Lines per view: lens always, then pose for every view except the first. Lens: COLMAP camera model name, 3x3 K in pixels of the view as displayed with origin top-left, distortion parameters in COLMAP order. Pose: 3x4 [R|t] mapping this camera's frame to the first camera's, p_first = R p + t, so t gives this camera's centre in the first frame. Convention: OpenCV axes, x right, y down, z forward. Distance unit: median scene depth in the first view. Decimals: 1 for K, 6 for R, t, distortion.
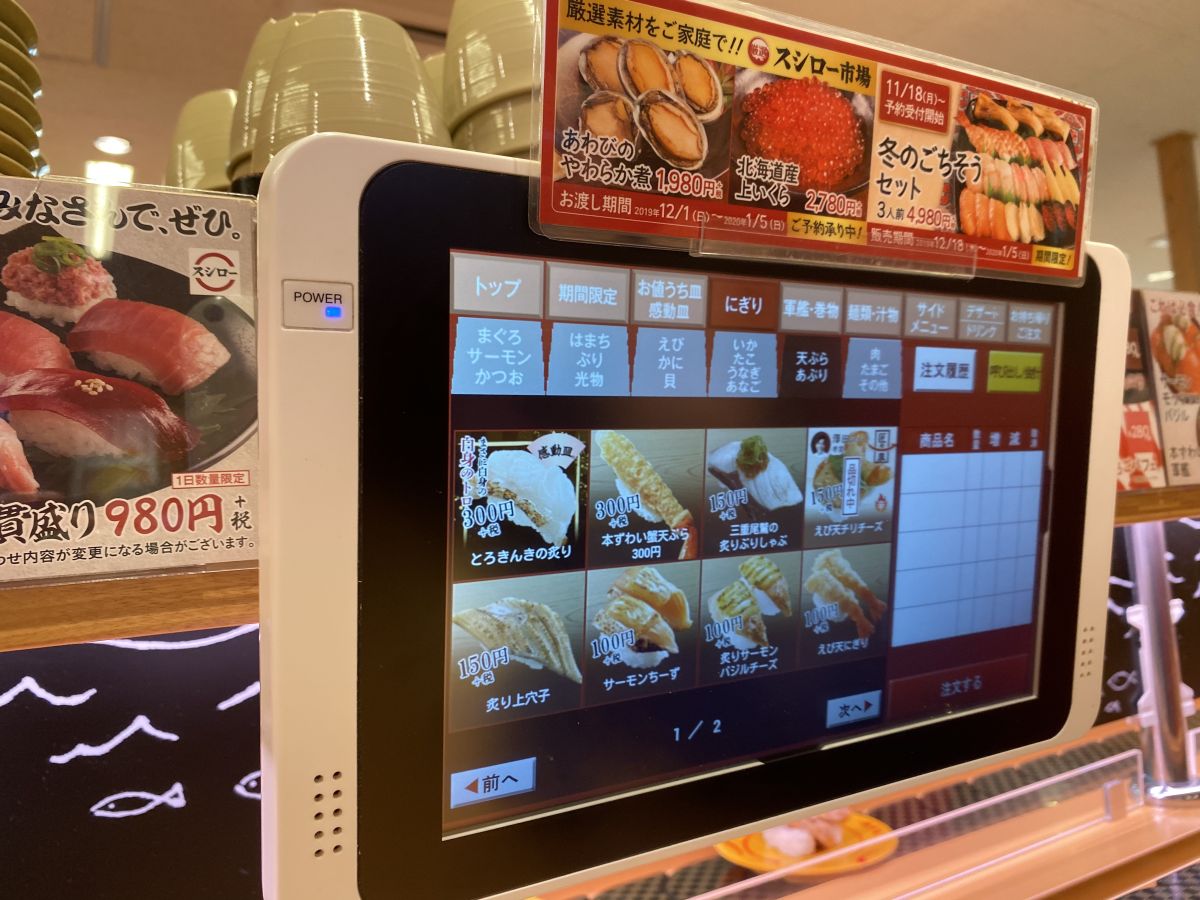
lens RADIAL K [[909.8, 0, 603.4], [0, 909.8, 452.8], [0, 0, 1]] dist [-0.002100, 0.000456]
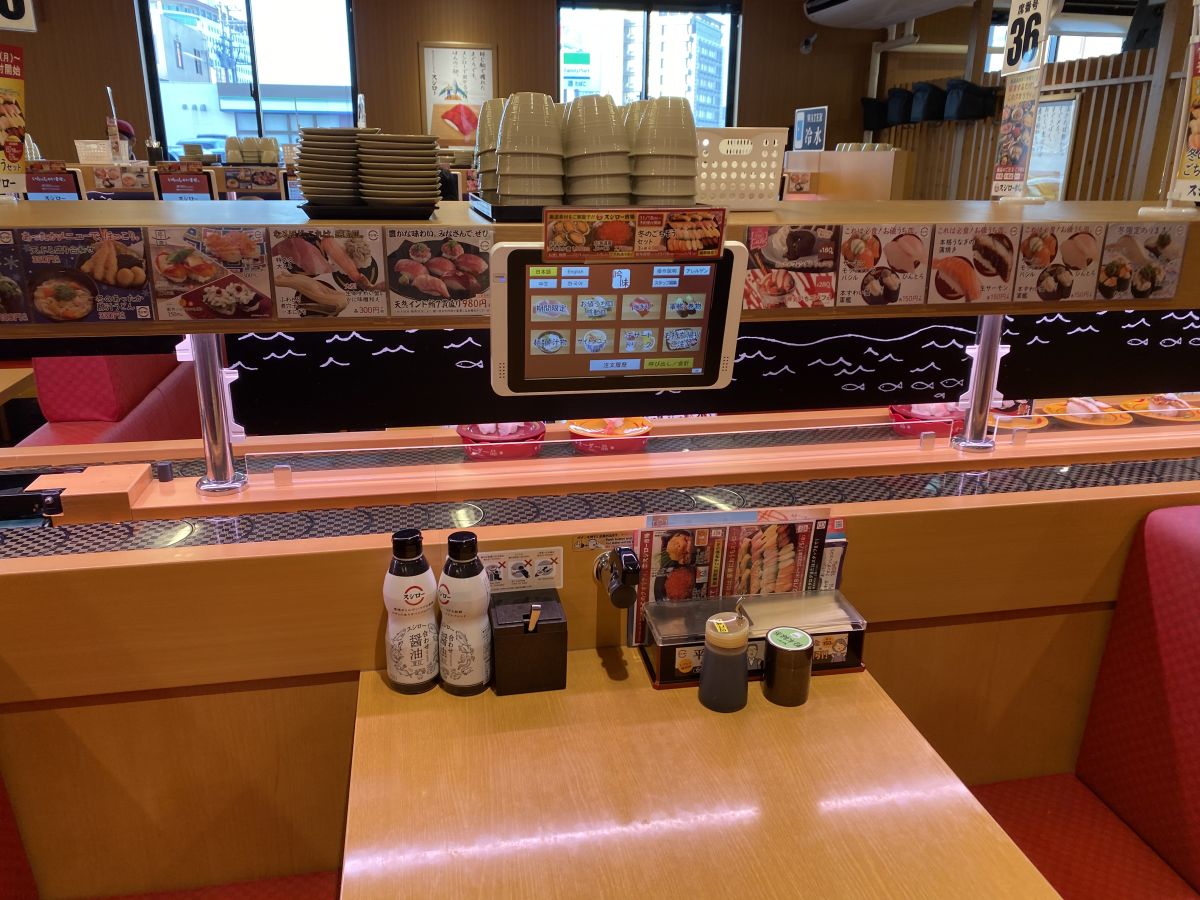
lens RADIAL K [[909.8, 0, 600.0], [0, 909.8, 450.7], [0, 0, 1]] dist [-0.002100, 0.000456]
pose [[0.942895, 0.177228, -0.282027, 1.363331], [-0.050968, 0.913493, 0.403649, -1.009928], [0.329168, -0.366224, 0.870361, -2.701062]]
